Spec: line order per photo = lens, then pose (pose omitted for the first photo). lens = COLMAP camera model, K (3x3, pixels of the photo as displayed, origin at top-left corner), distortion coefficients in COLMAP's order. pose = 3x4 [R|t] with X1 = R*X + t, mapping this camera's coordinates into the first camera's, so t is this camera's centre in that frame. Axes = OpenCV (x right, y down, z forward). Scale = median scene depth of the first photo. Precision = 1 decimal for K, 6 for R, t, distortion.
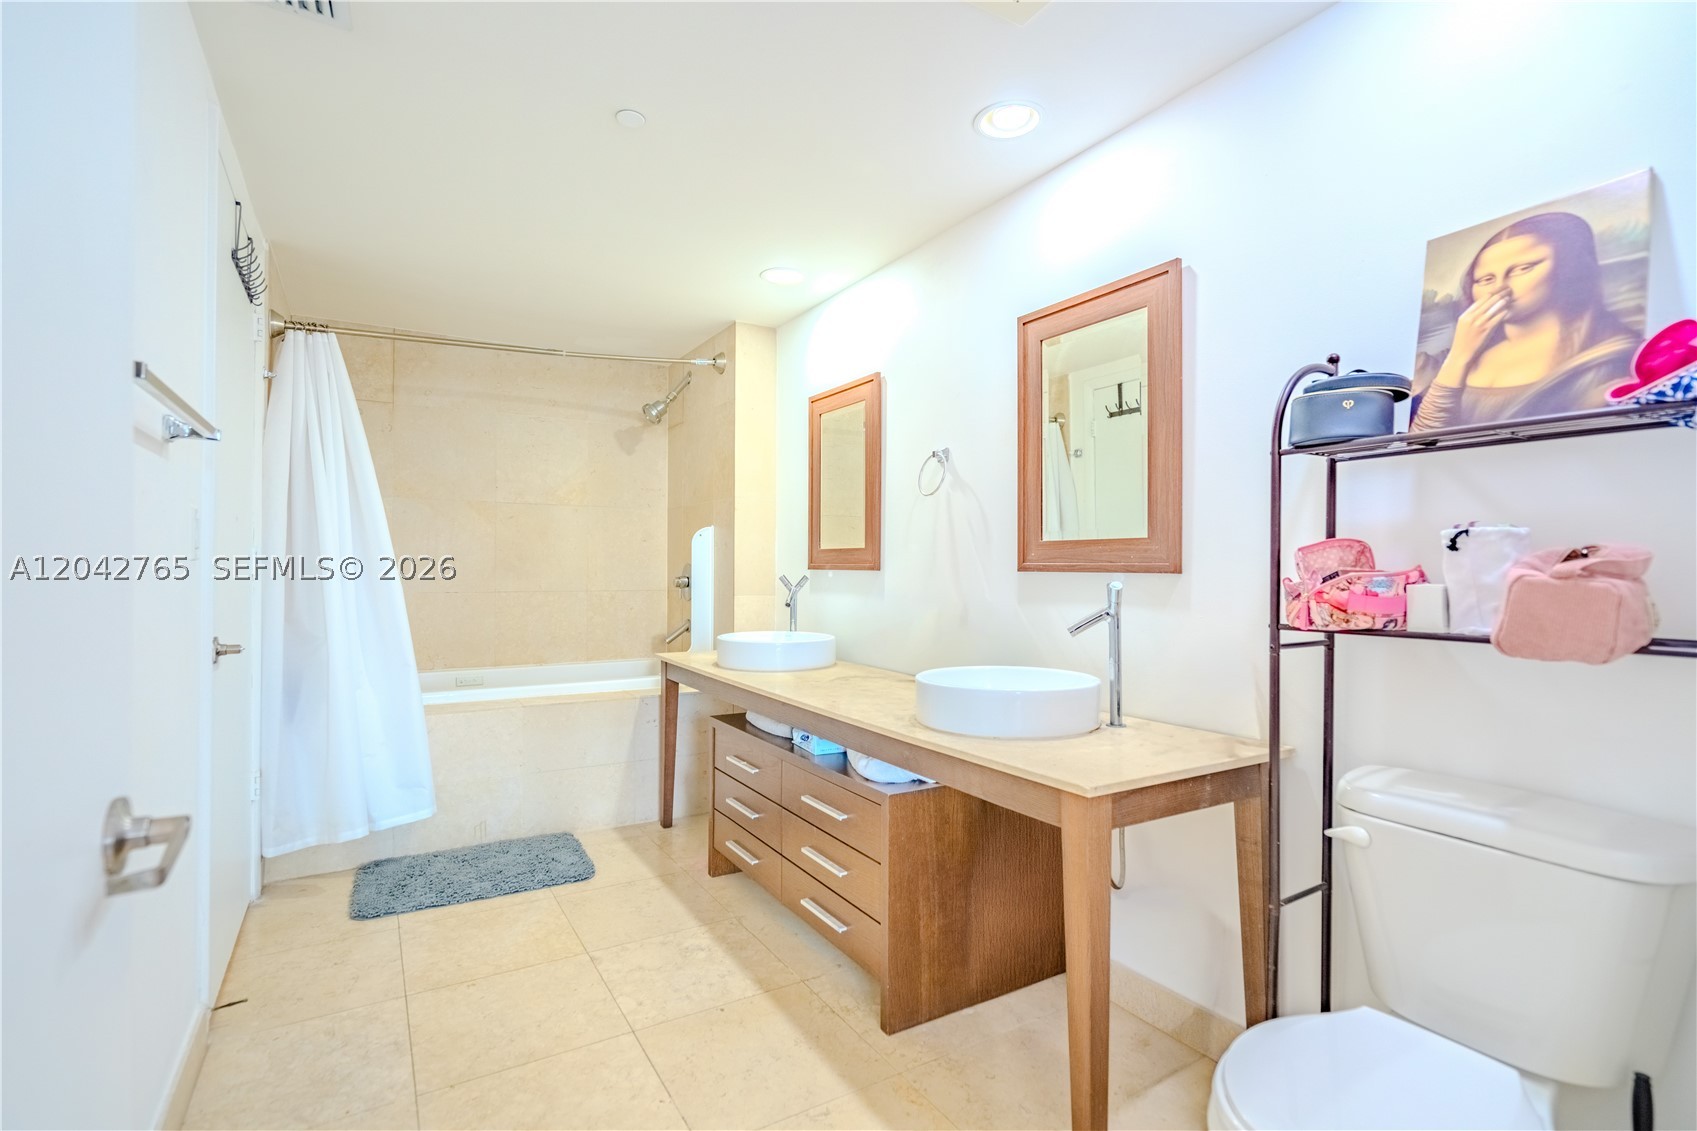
lens RADIAL K [[790.4, 0, 848.5], [0, 790.4, 565.5], [0, 0, 1]] dist [0.001115, 0.000024]
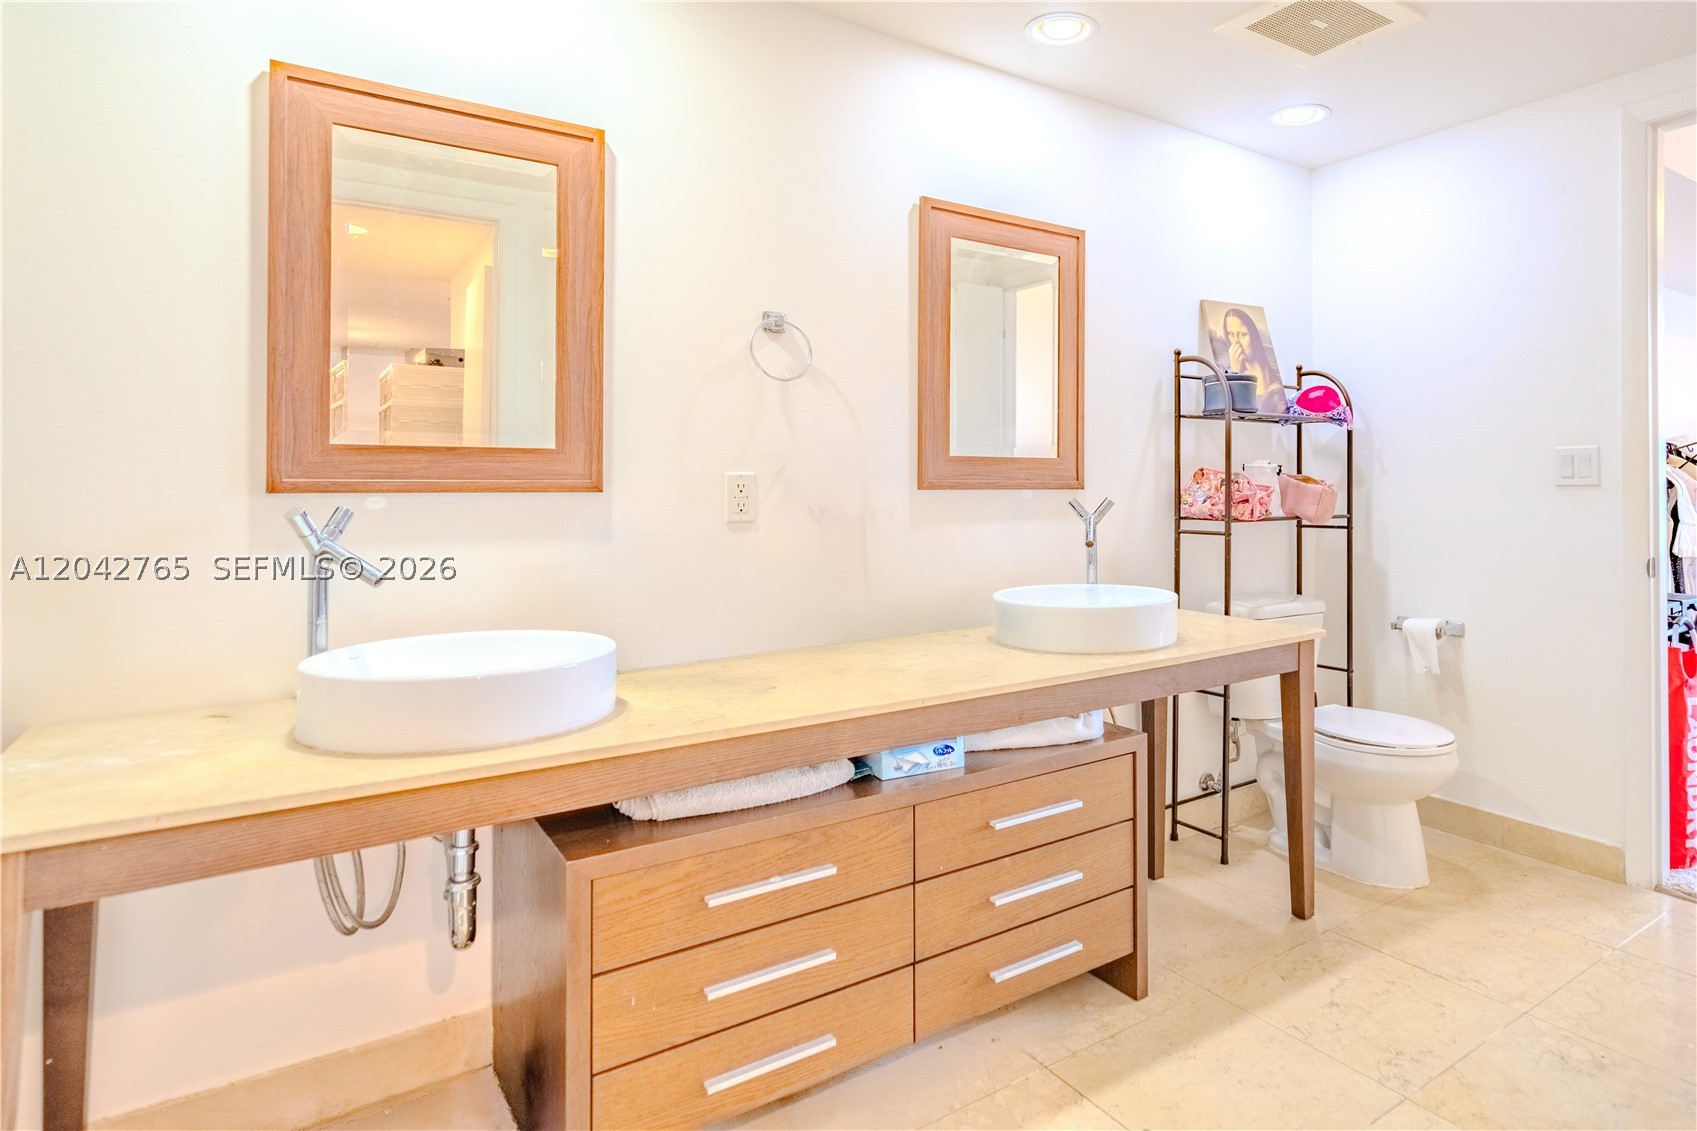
lens RADIAL K [[769.6, 0, 847.9], [0, 769.6, 483.0], [0, 0, 1]] dist [0.000296, 0.000048]
pose [[0.056235, 0.002732, 0.998414, -0.651594], [-0.001082, 0.999996, -0.002675, 0.002715], [-0.998417, -0.000930, 0.056238, 1.072510]]
